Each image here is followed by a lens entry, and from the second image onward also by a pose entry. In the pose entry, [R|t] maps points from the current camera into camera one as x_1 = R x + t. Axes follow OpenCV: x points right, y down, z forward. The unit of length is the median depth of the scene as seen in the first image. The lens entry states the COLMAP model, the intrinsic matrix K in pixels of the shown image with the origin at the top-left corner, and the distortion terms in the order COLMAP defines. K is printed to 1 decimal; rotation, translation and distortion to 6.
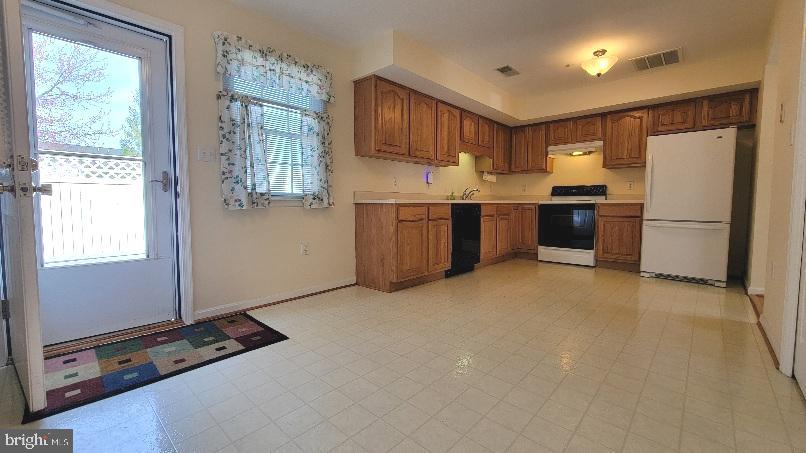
lens RADIAL K [[330.0, 0, 408.9], [0, 330.0, 221.2], [0, 0, 1]] dist [0.000821, 0.000062]
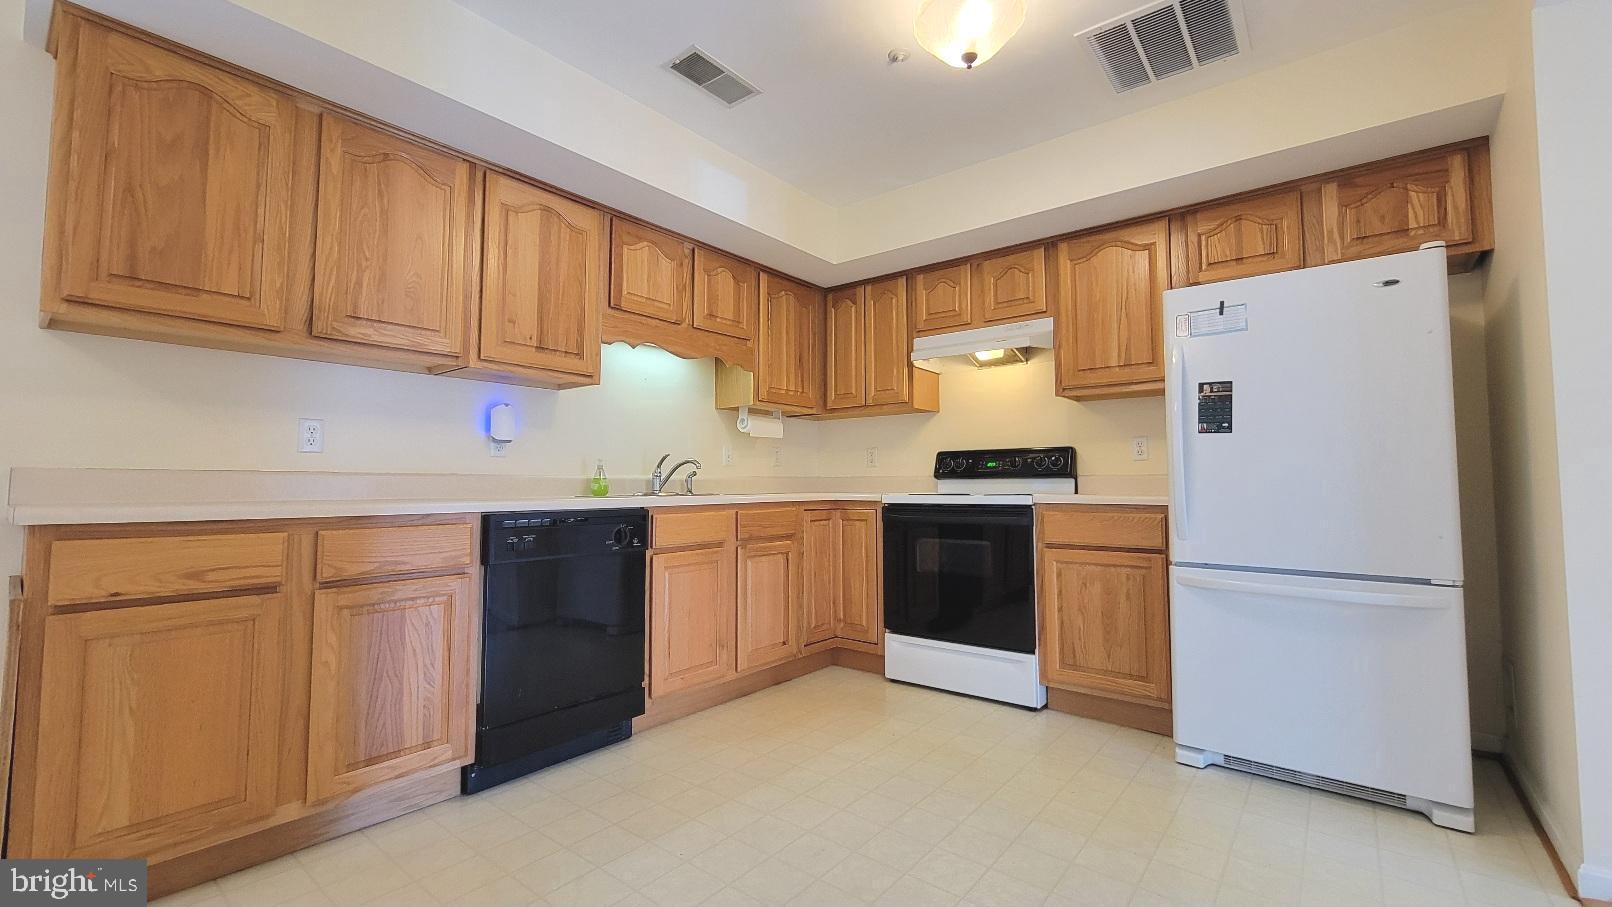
lens RADIAL K [[660.0, 0, 817.9], [0, 660.0, 442.9], [0, 0, 1]] dist [0.000821, 0.000062]
pose [[0.997733, 0.002029, 0.067268, 0.316525], [0.005981, 0.992918, -0.118651, -0.038788], [-0.067032, 0.118784, 0.990655, 0.376625]]
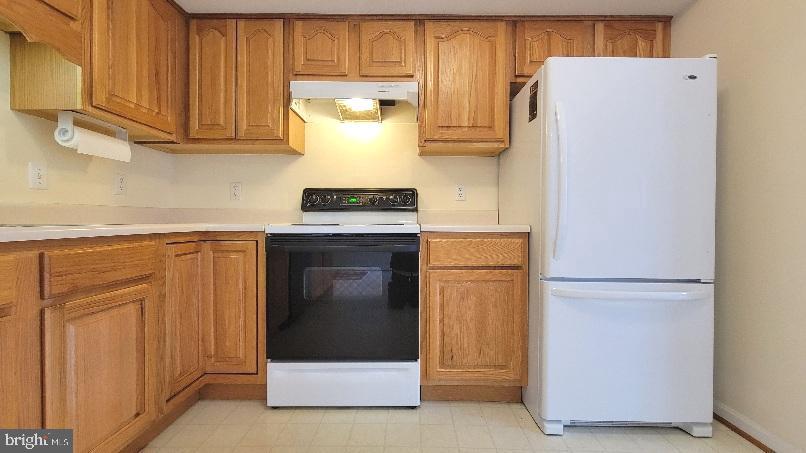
lens RADIAL K [[330.0, 0, 408.9], [0, 330.0, 221.2], [0, 0, 1]] dist [0.000821, 0.000062]
pose [[0.743150, 0.000156, 0.669125, 0.312504], [0.032794, 0.998790, -0.036655, -0.054268], [-0.668321, 0.049184, 0.742245, 0.738808]]
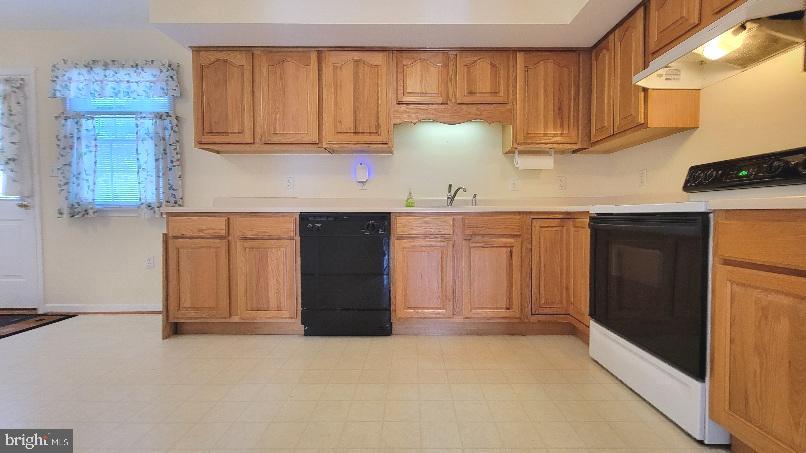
lens RADIAL K [[326.8, 0, 413.5], [0, 326.8, 220.2], [0, 0, 1]] dist [-0.000674, -0.000008]
pose [[0.677076, 0.015071, -0.735759, 0.601503], [-0.039639, 0.999086, -0.016012, -0.033556], [0.734845, 0.040006, 0.677054, 0.645565]]
